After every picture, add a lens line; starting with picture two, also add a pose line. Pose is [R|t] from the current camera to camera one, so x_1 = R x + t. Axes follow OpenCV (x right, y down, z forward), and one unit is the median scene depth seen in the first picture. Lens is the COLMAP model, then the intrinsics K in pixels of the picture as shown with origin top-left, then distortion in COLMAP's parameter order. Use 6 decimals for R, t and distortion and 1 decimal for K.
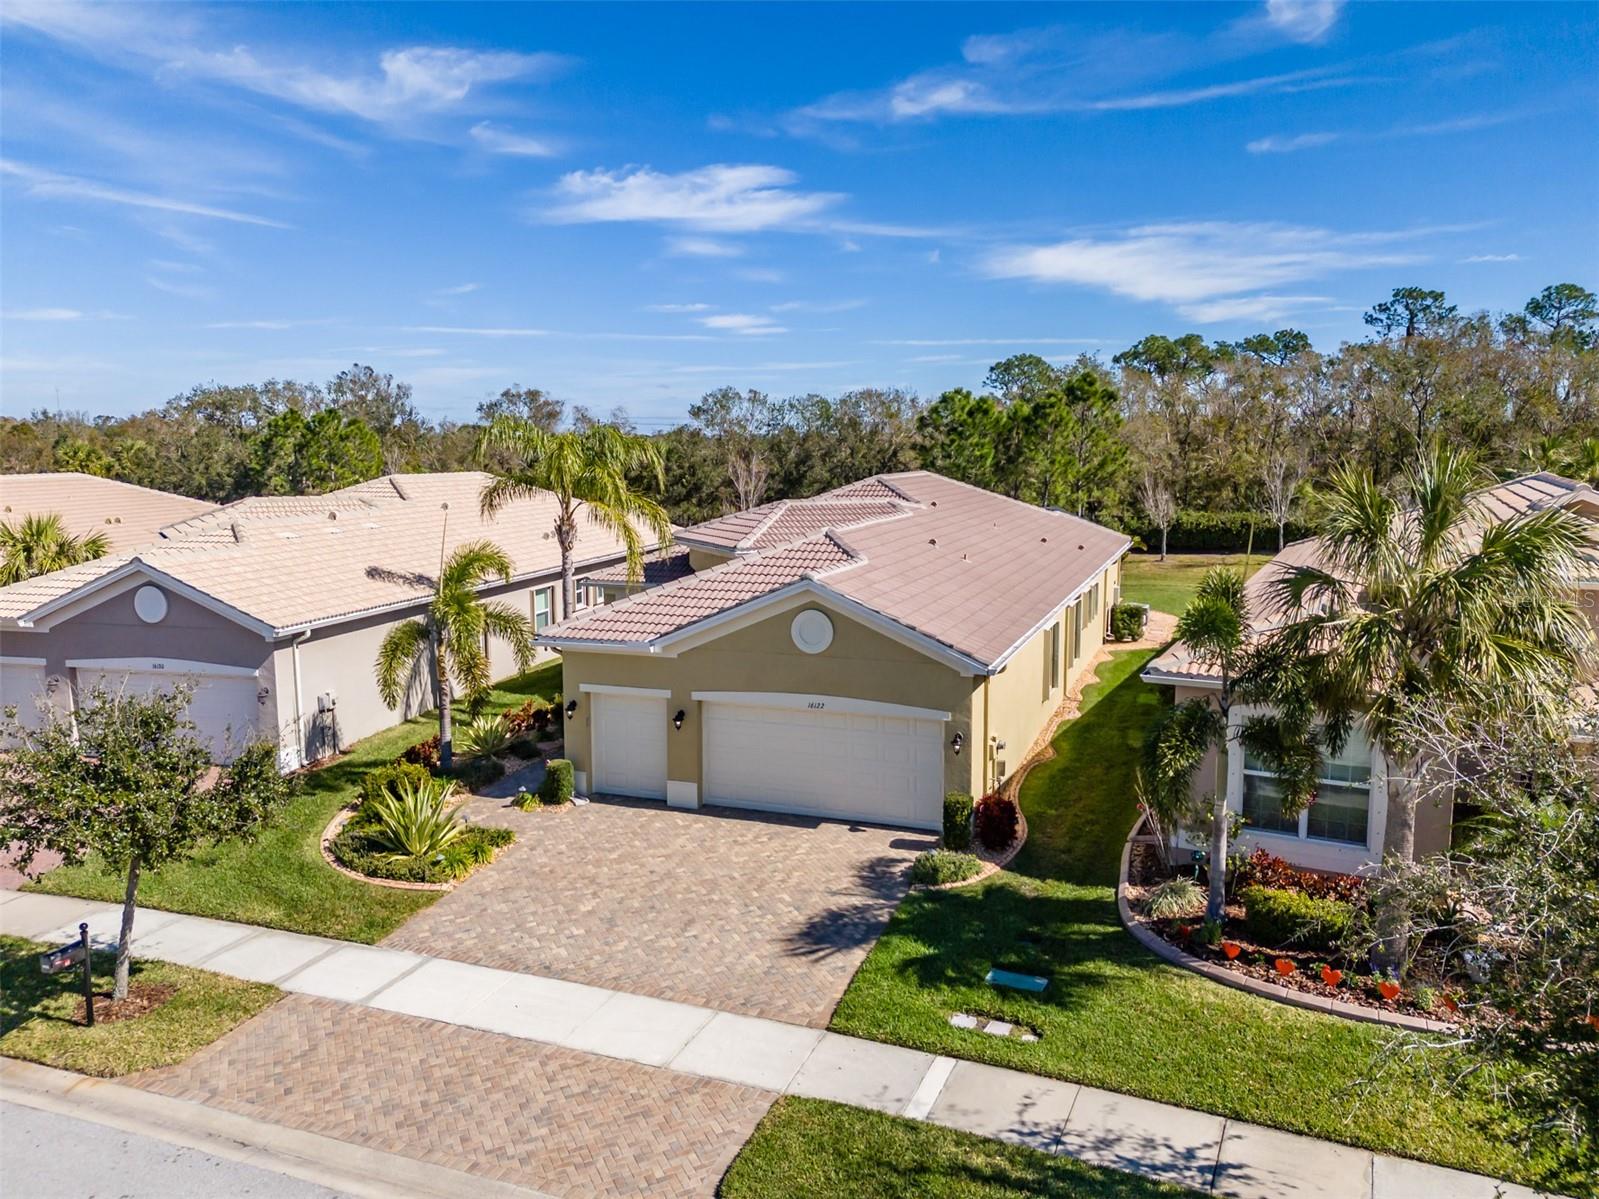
lens RADIAL K [[1191.7, 0, 783.9], [0, 1191.7, 603.4], [0, 0, 1]] dist [0.071483, -0.073105]
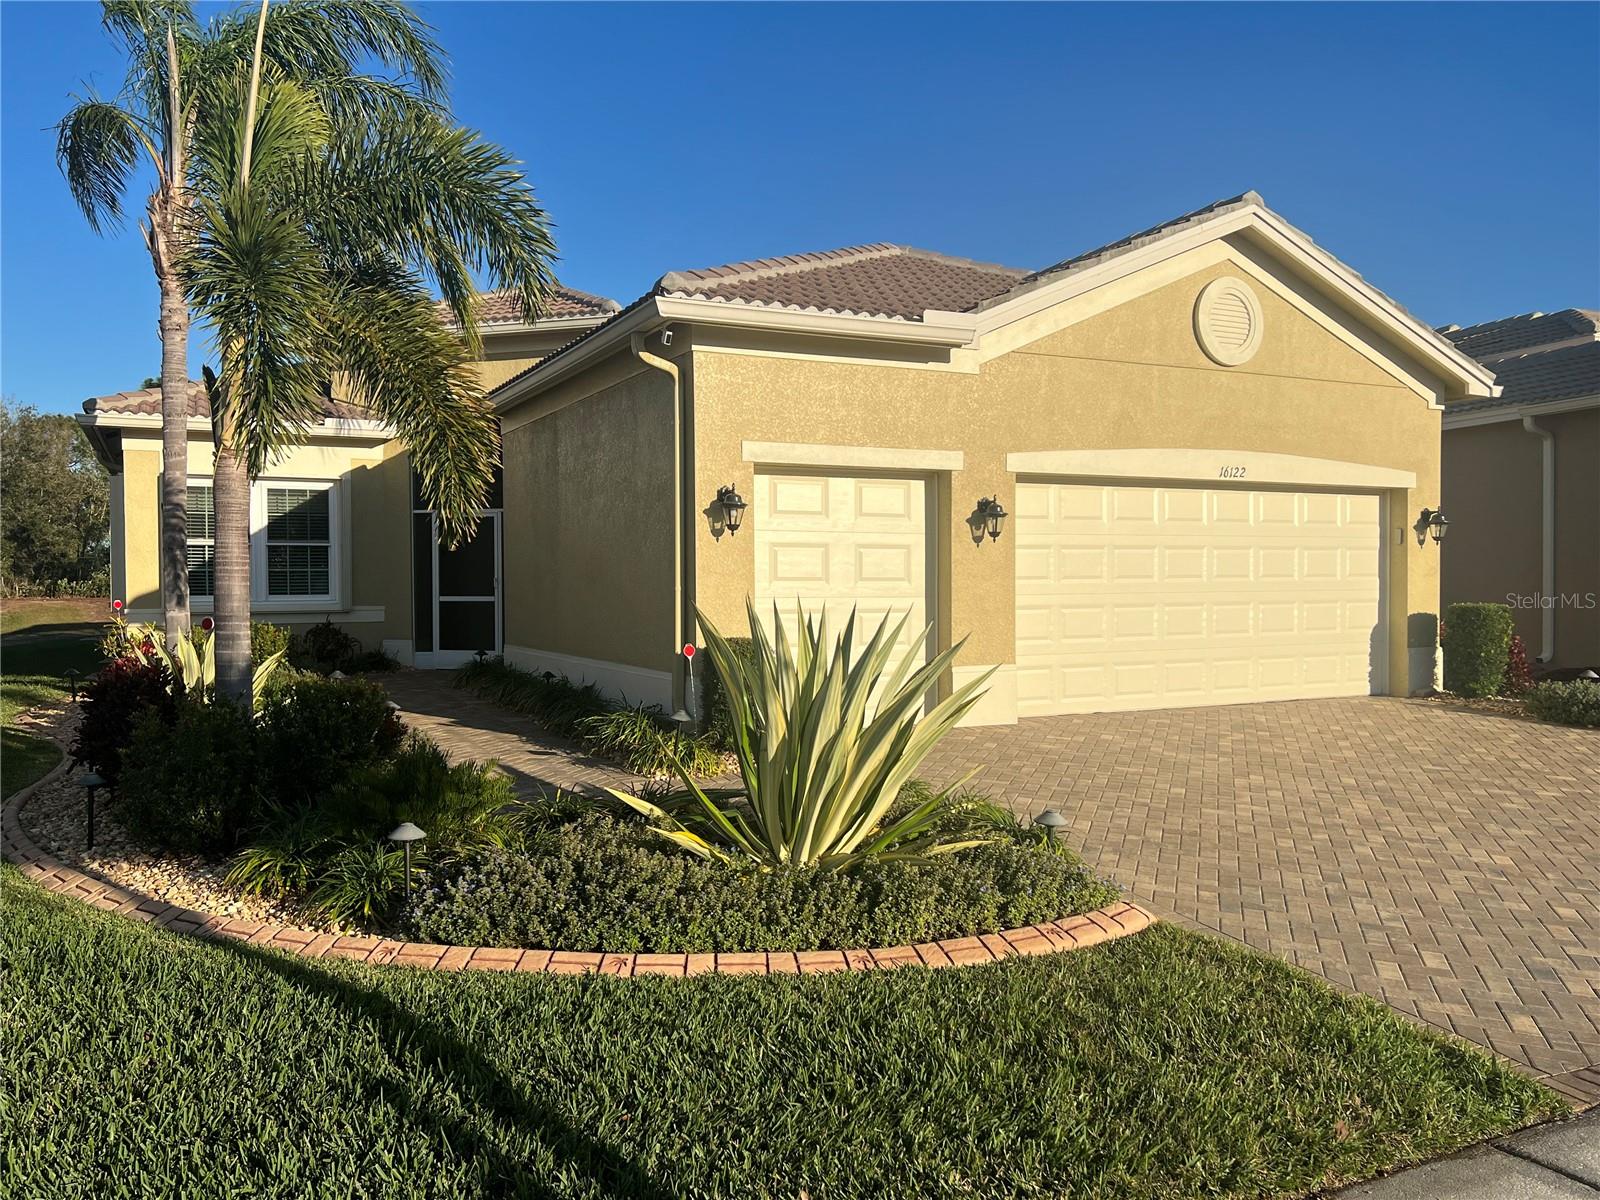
lens RADIAL K [[1269.5, 0, 789.5], [0, 1269.5, 593.0], [0, 0, 1]] dist [0.026071, -0.016496]
pose [[0.674212, -0.001072, 0.738537, -0.518778], [0.104442, 0.990087, -0.093908, 0.175133], [-0.731116, 0.140449, 0.667641, 0.817452]]
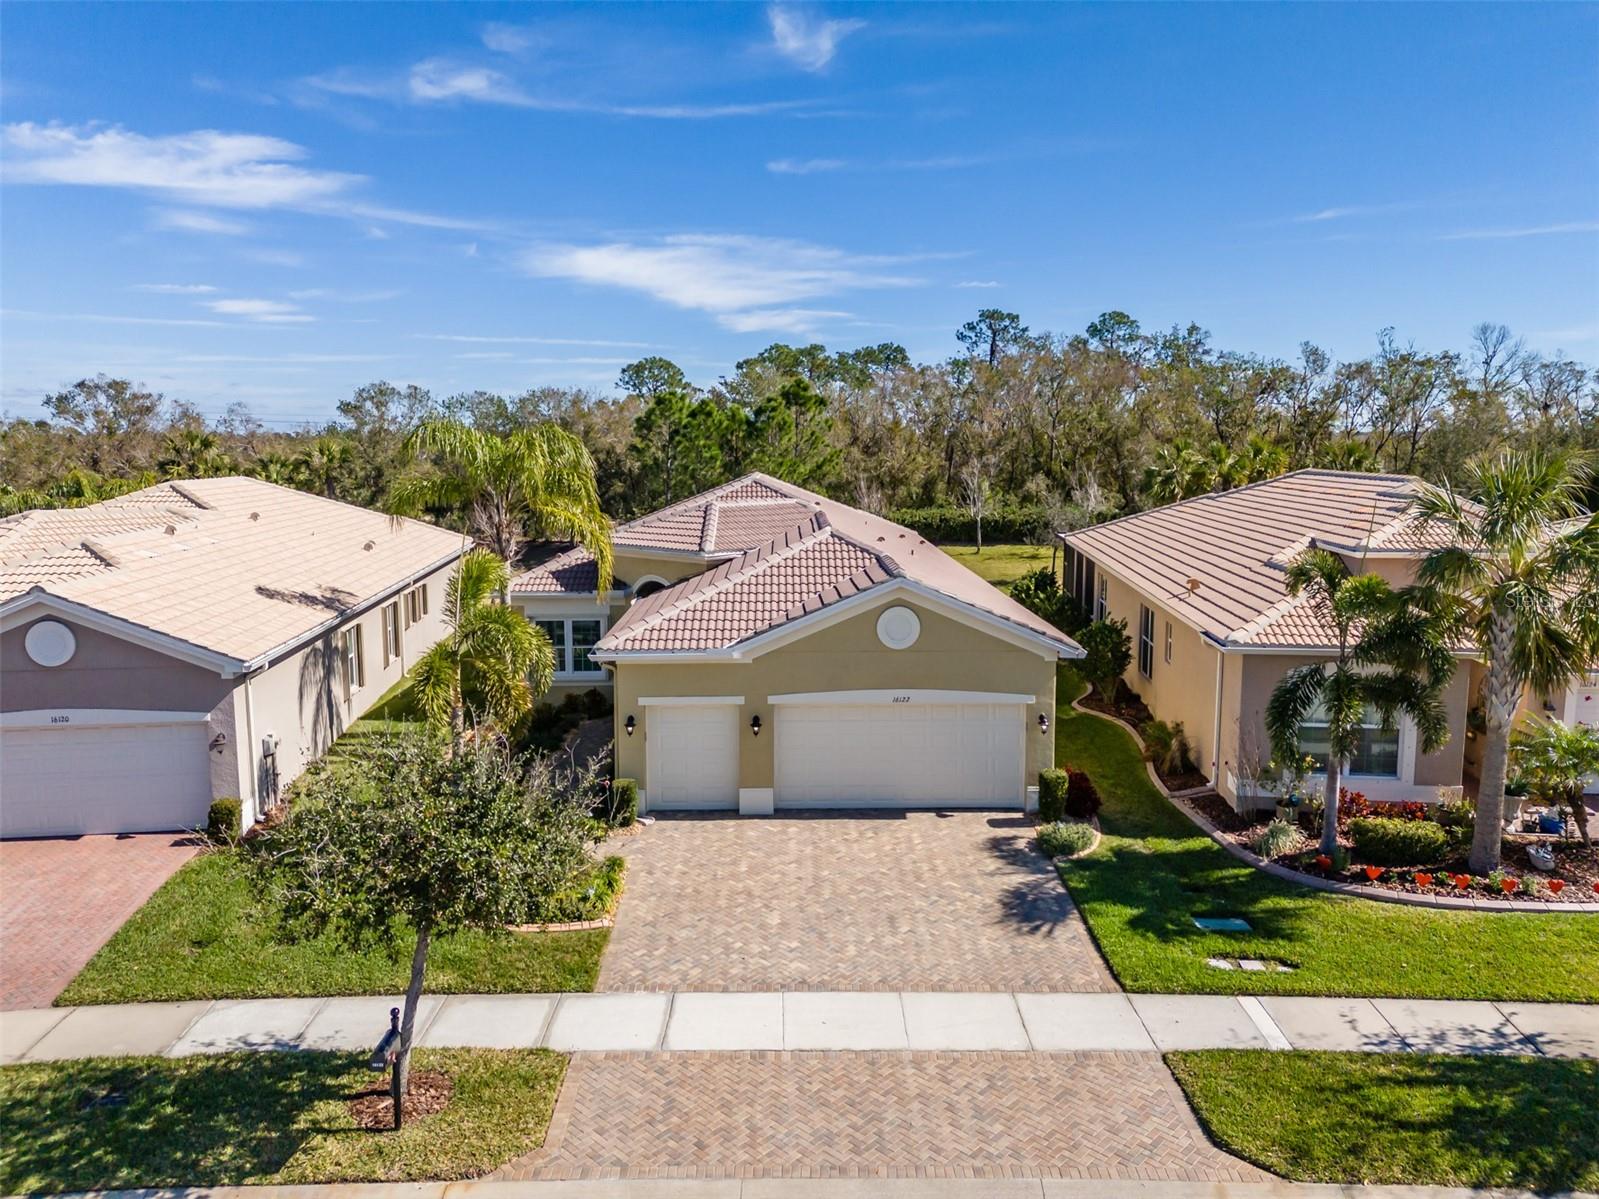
lens RADIAL K [[1191.7, 0, 800.3], [0, 1191.7, 610.5], [0, 0, 1]] dist [0.071483, -0.073105]
pose [[0.930351, -0.050471, 0.363180, -0.442934], [0.048671, 0.998715, 0.014111, -0.010562], [-0.363425, 0.004548, 0.931612, 0.074831]]
